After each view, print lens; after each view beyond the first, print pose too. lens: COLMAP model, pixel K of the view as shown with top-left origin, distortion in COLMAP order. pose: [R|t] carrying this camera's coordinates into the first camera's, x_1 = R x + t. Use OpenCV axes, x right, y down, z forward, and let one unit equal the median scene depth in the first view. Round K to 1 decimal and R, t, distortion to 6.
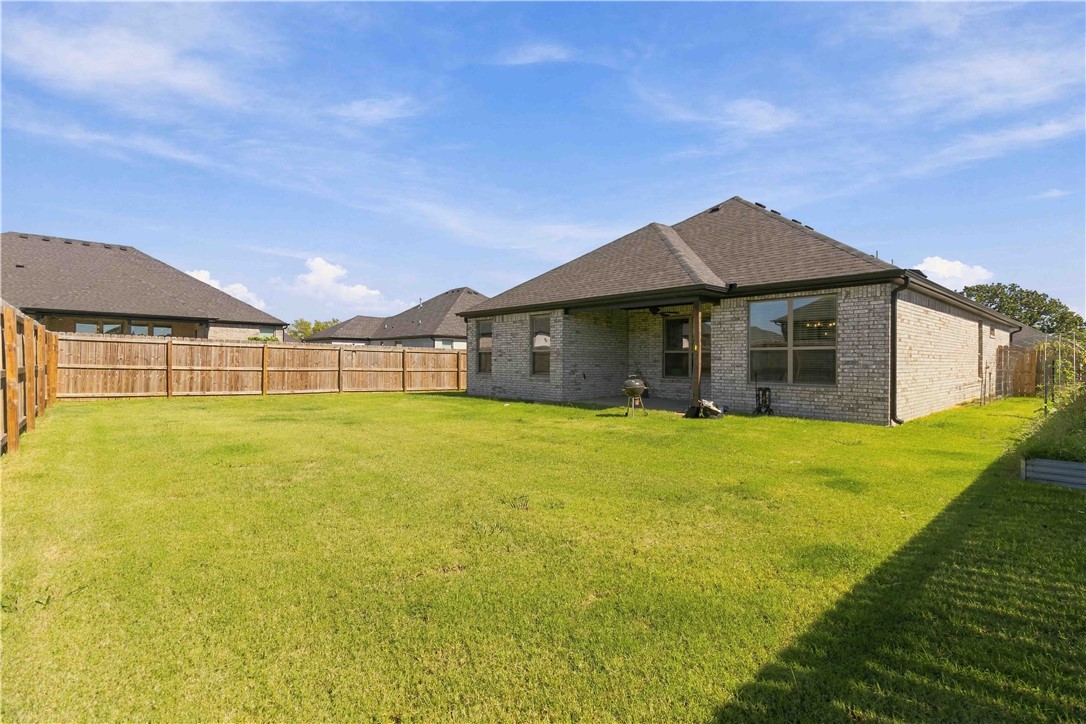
lens RADIAL K [[508.7, 0, 546.5], [0, 508.7, 362.8], [0, 0, 1]] dist [0.003772, -0.000318]
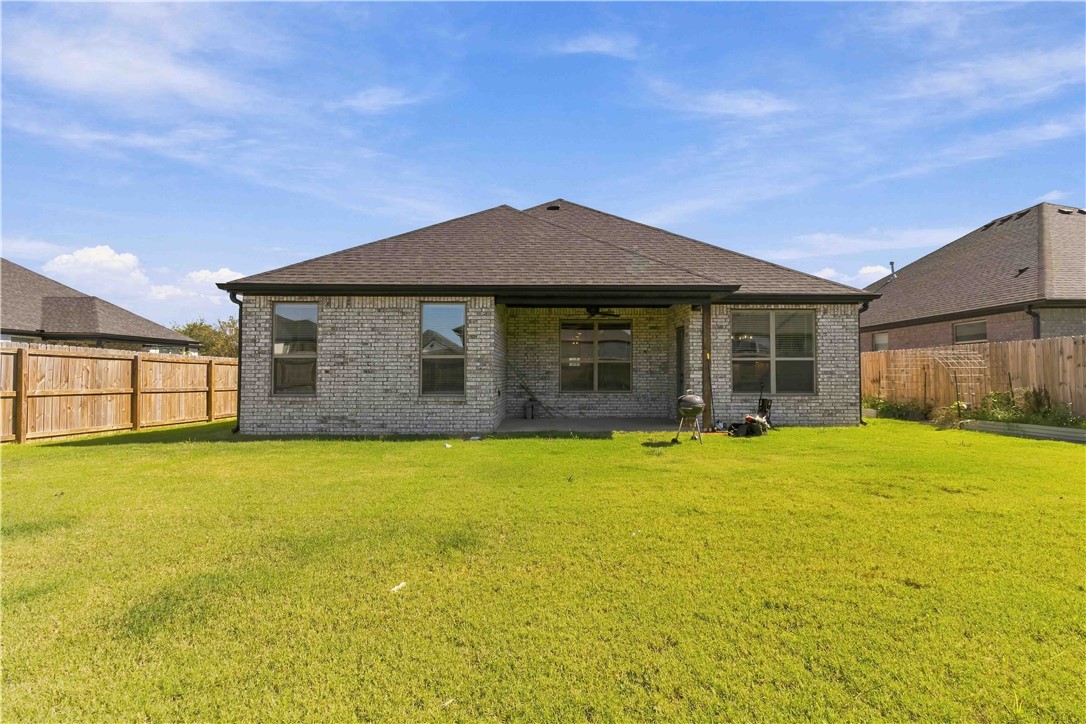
lens RADIAL K [[508.7, 0, 542.1], [0, 508.7, 362.5], [0, 0, 1]] dist [0.003772, -0.000318]
pose [[0.660508, 0.012676, 0.750712, -0.460919], [0.006228, 0.999731, -0.022361, -0.001133], [-0.750793, 0.019445, 0.660251, 0.526675]]
